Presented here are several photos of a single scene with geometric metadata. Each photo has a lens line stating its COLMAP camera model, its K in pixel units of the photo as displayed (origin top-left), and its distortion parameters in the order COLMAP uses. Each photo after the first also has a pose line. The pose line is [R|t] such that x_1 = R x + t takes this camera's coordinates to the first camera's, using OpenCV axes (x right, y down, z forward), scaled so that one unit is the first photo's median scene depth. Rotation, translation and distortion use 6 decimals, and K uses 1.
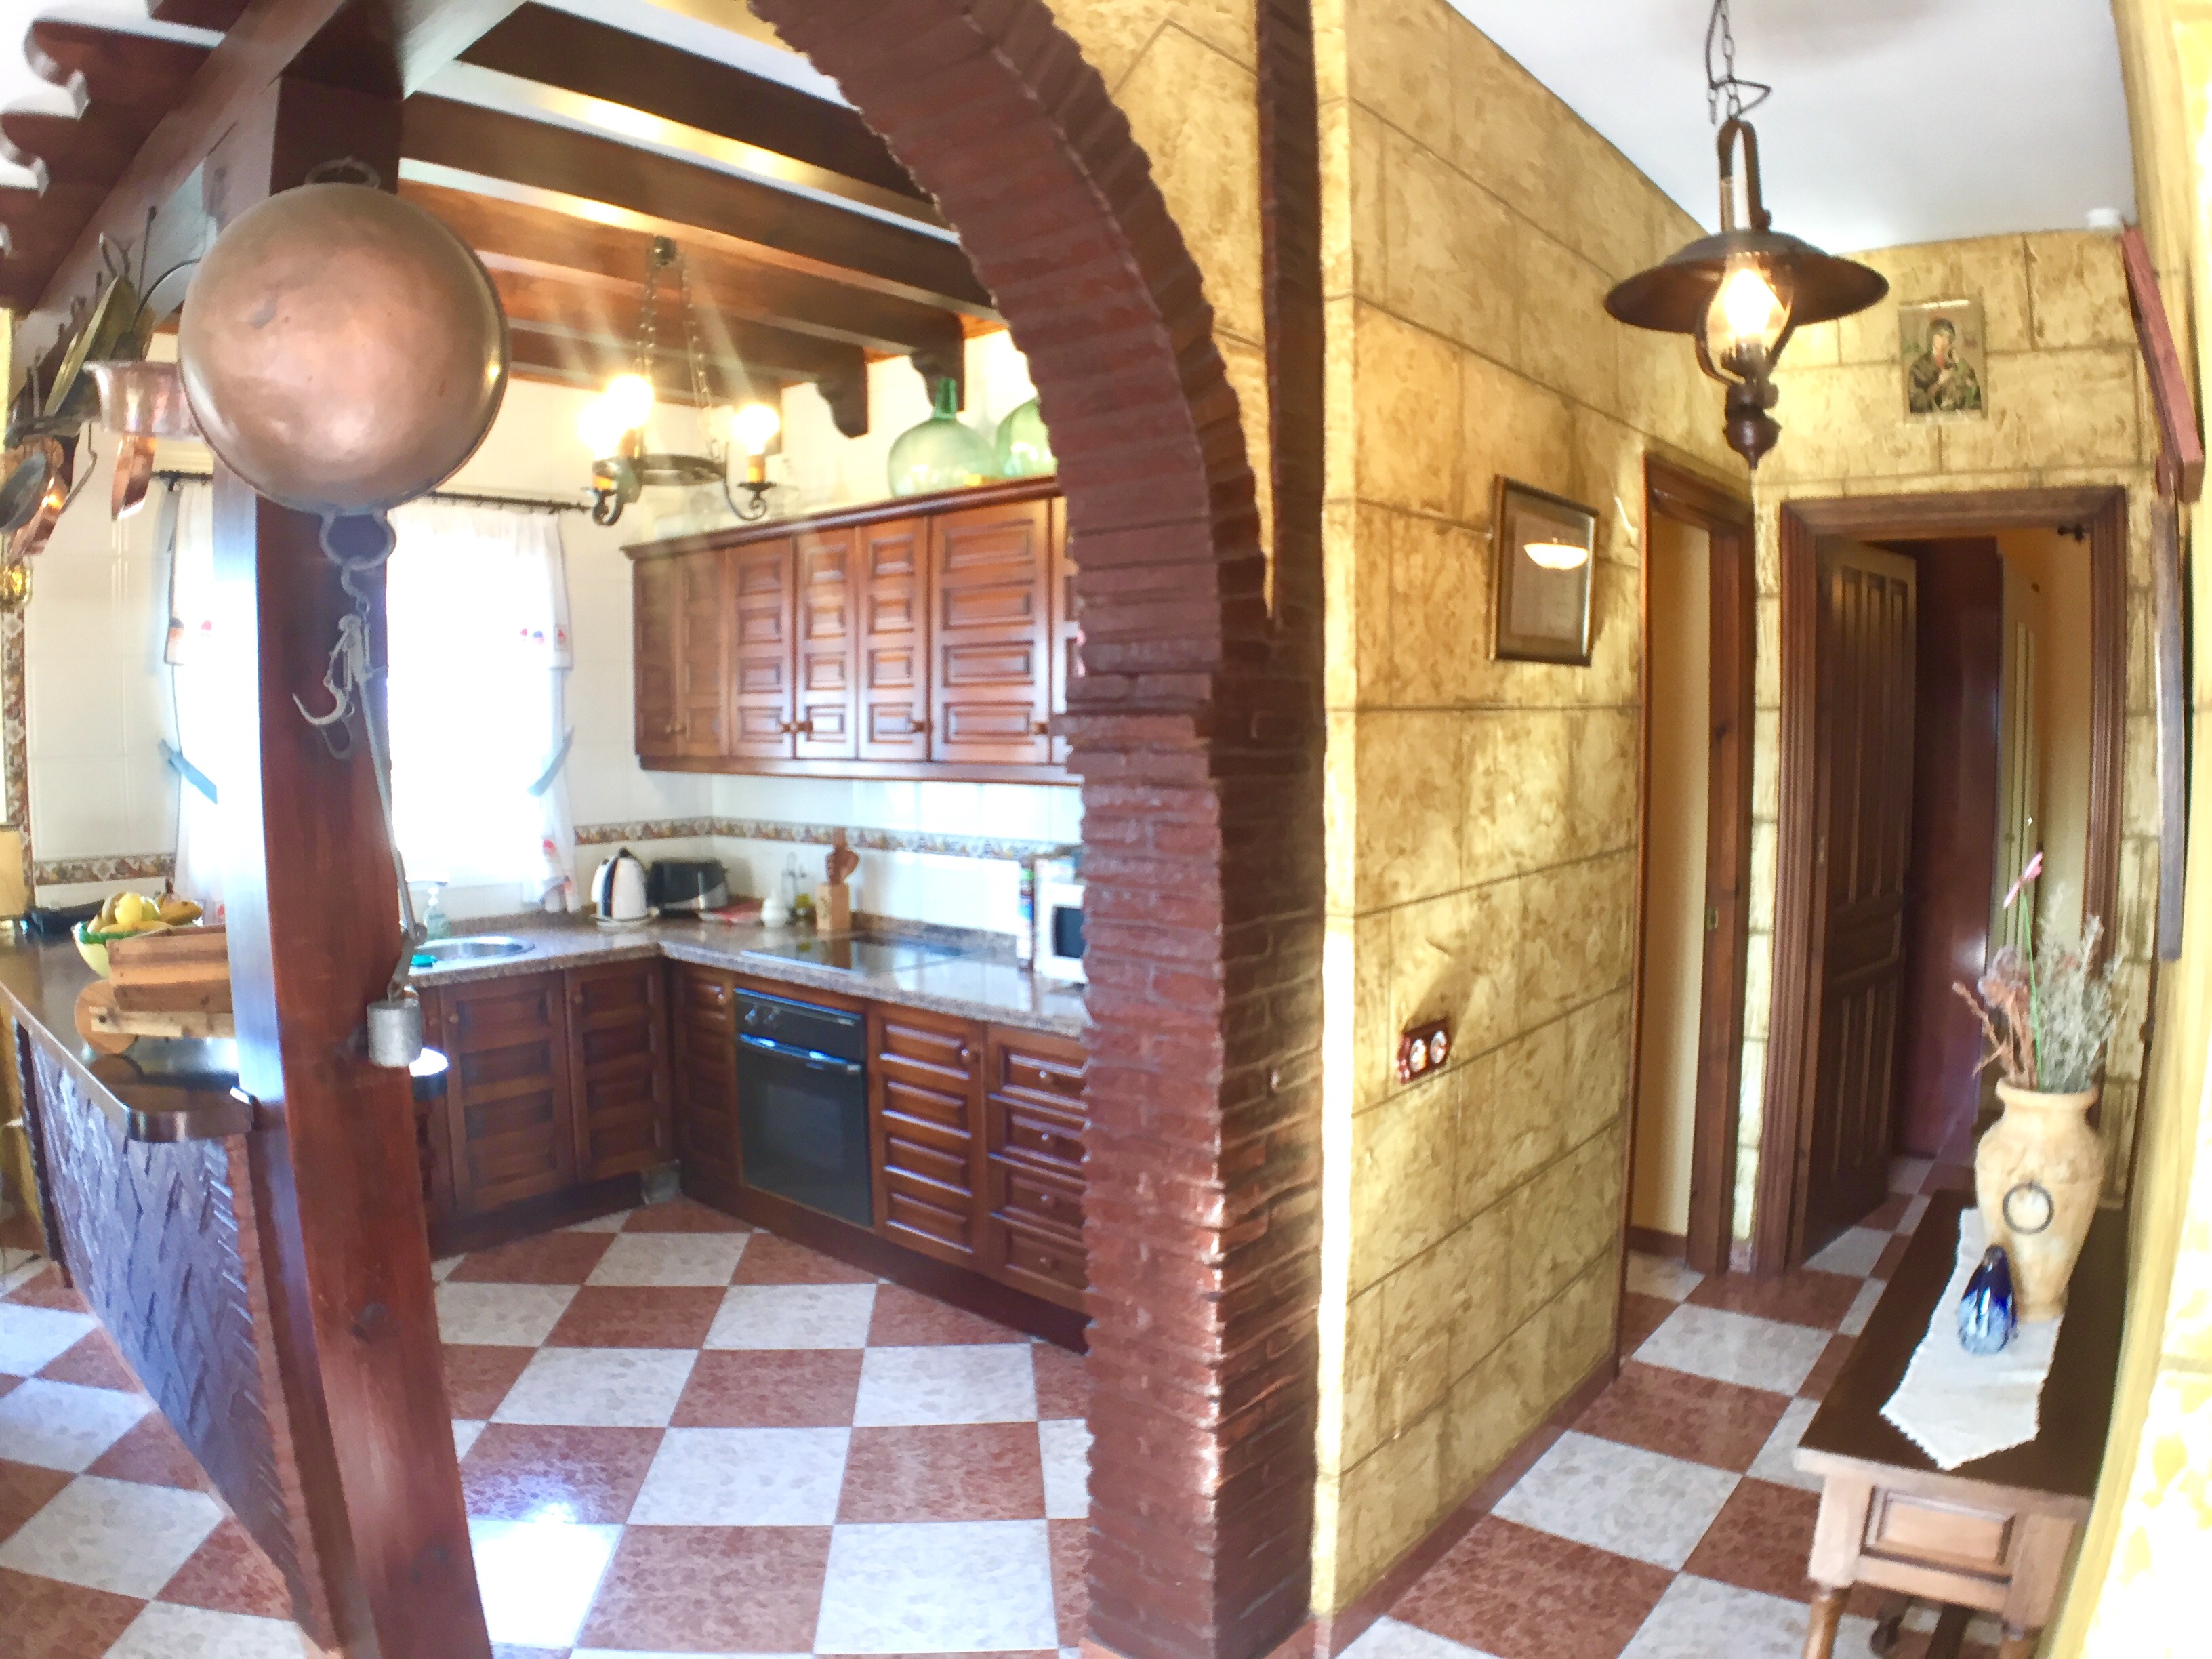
lens RADIAL K [[1406.1, 0, 989.8], [0, 1406.1, 836.2], [0, 0, 1]] dist [-0.147025, 0.004471]
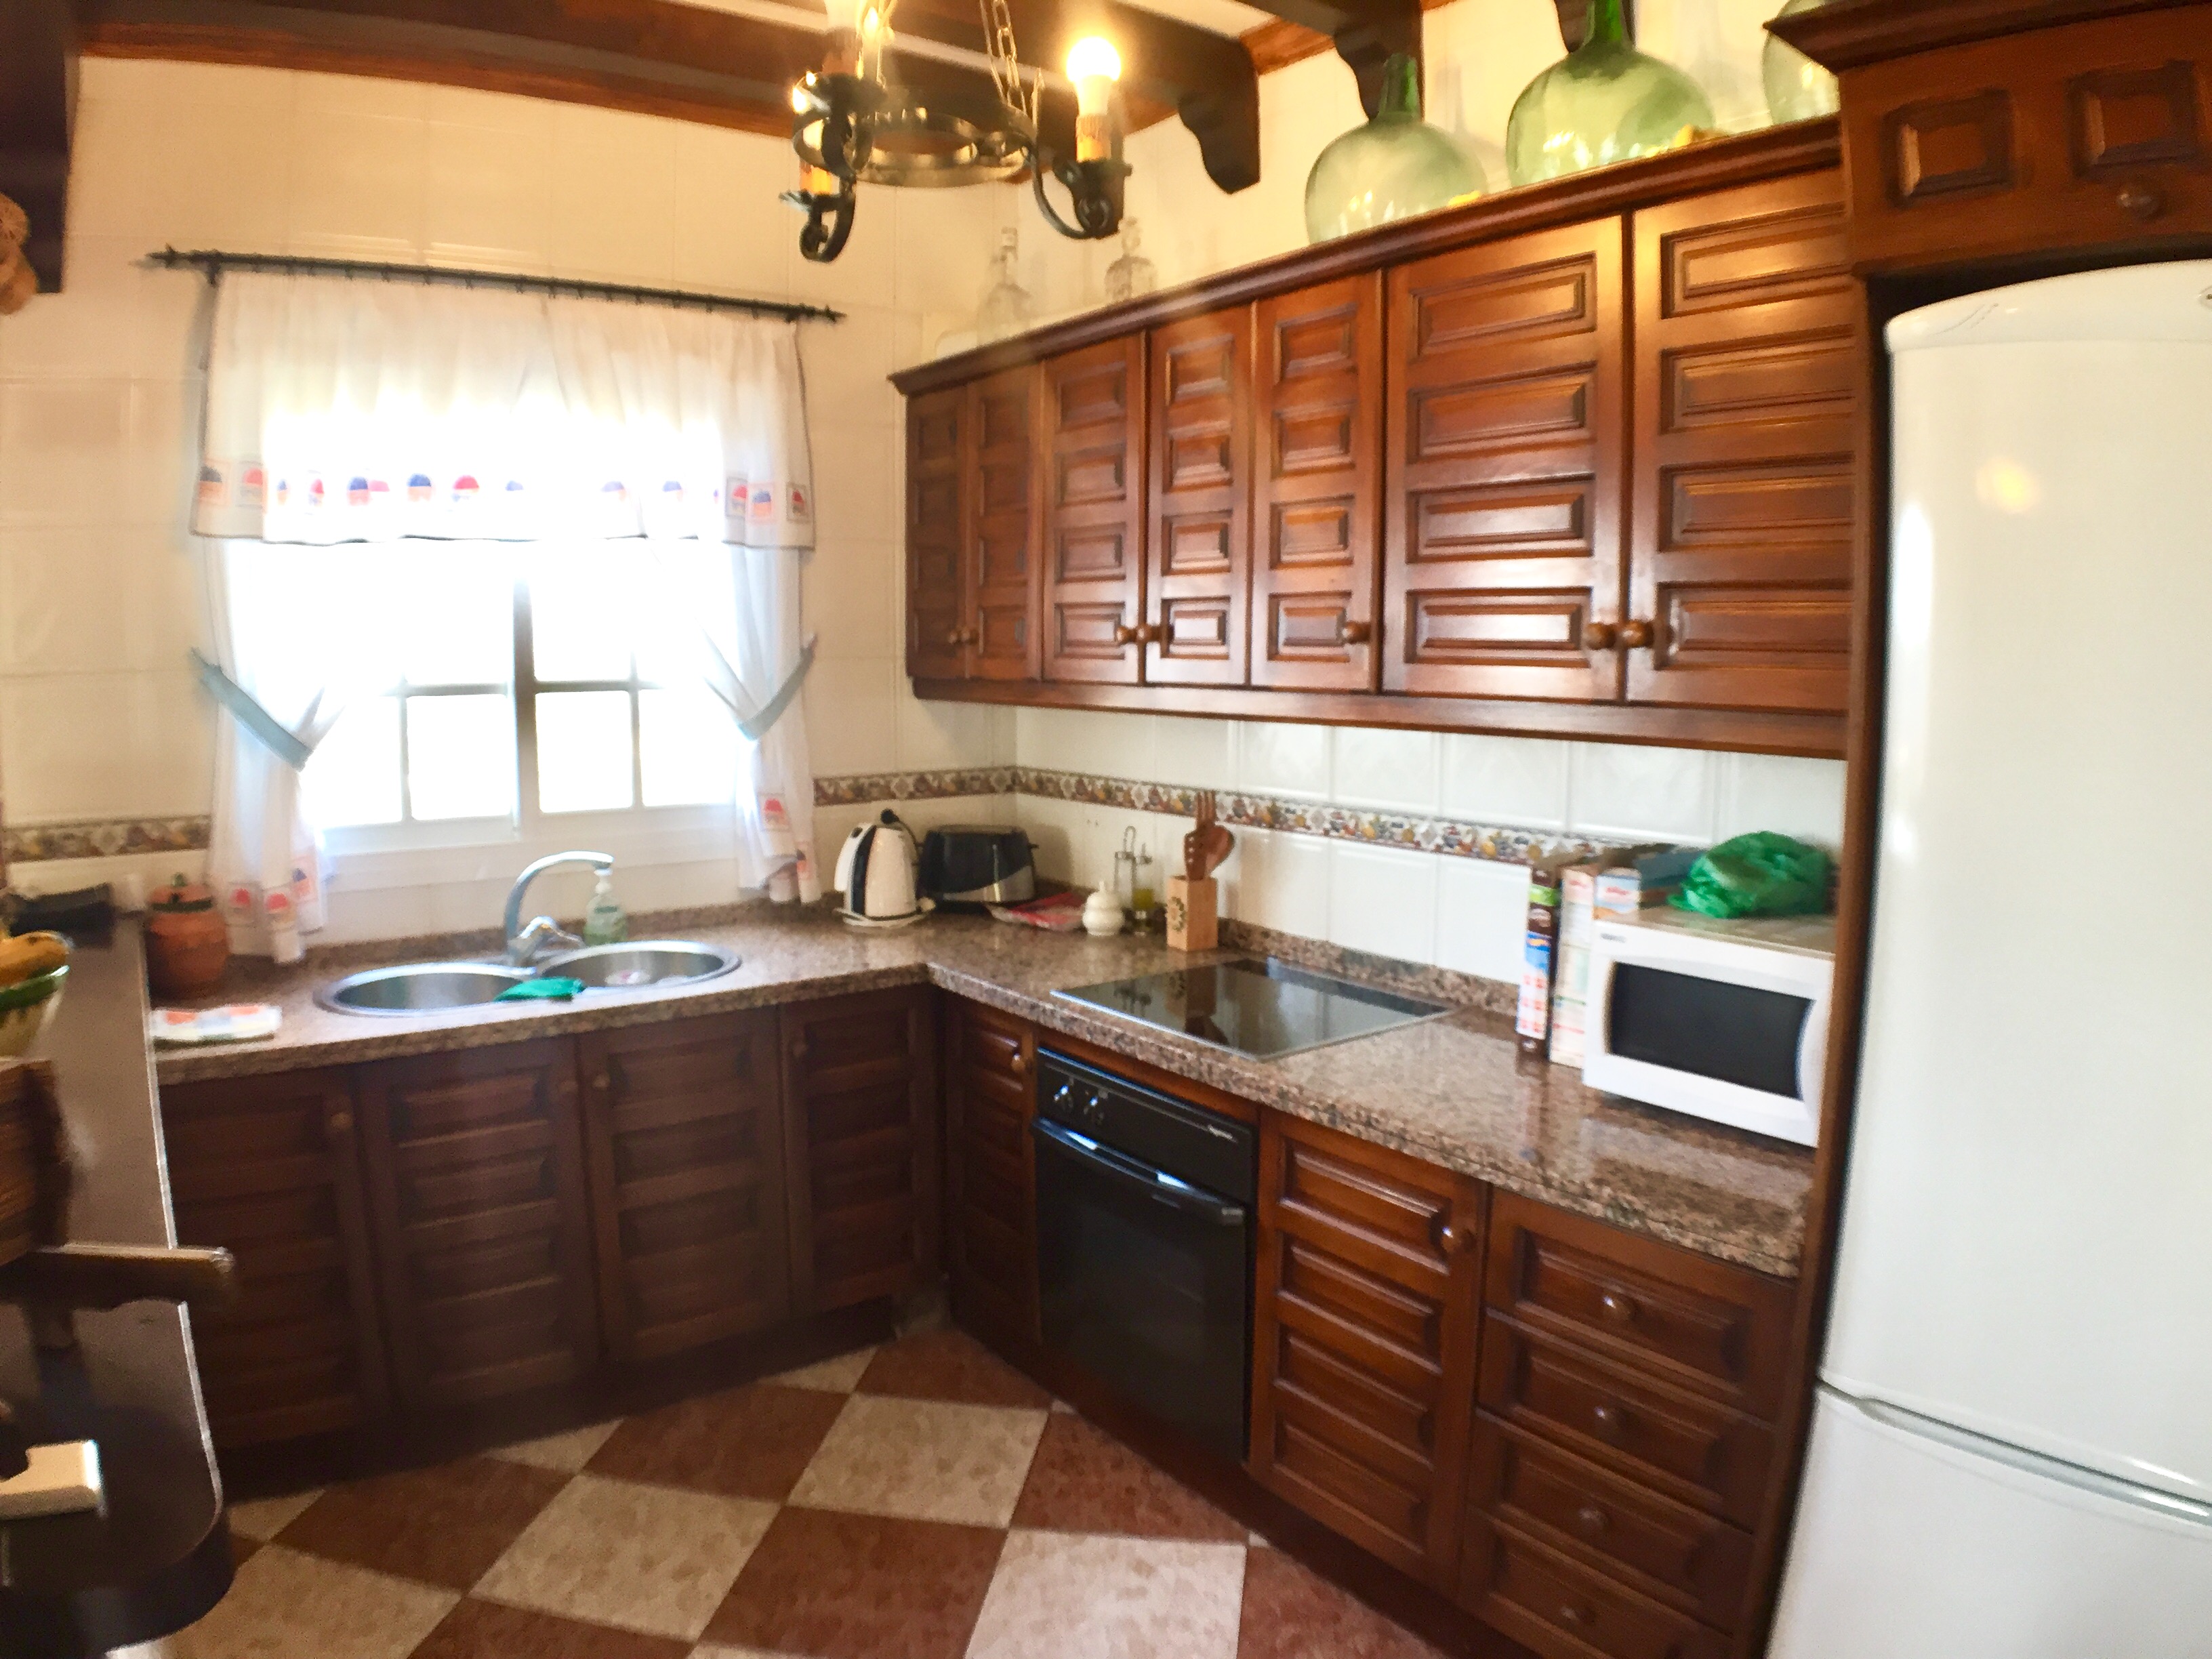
lens RADIAL K [[1406.1, 0, 989.8], [0, 1406.1, 836.2], [0, 0, 1]] dist [-0.147025, 0.004471]
pose [[0.974785, 0.033766, -0.220578, -0.065447], [-0.022604, 0.998342, 0.052933, -0.019121], [0.222000, -0.046613, 0.973932, 0.371170]]
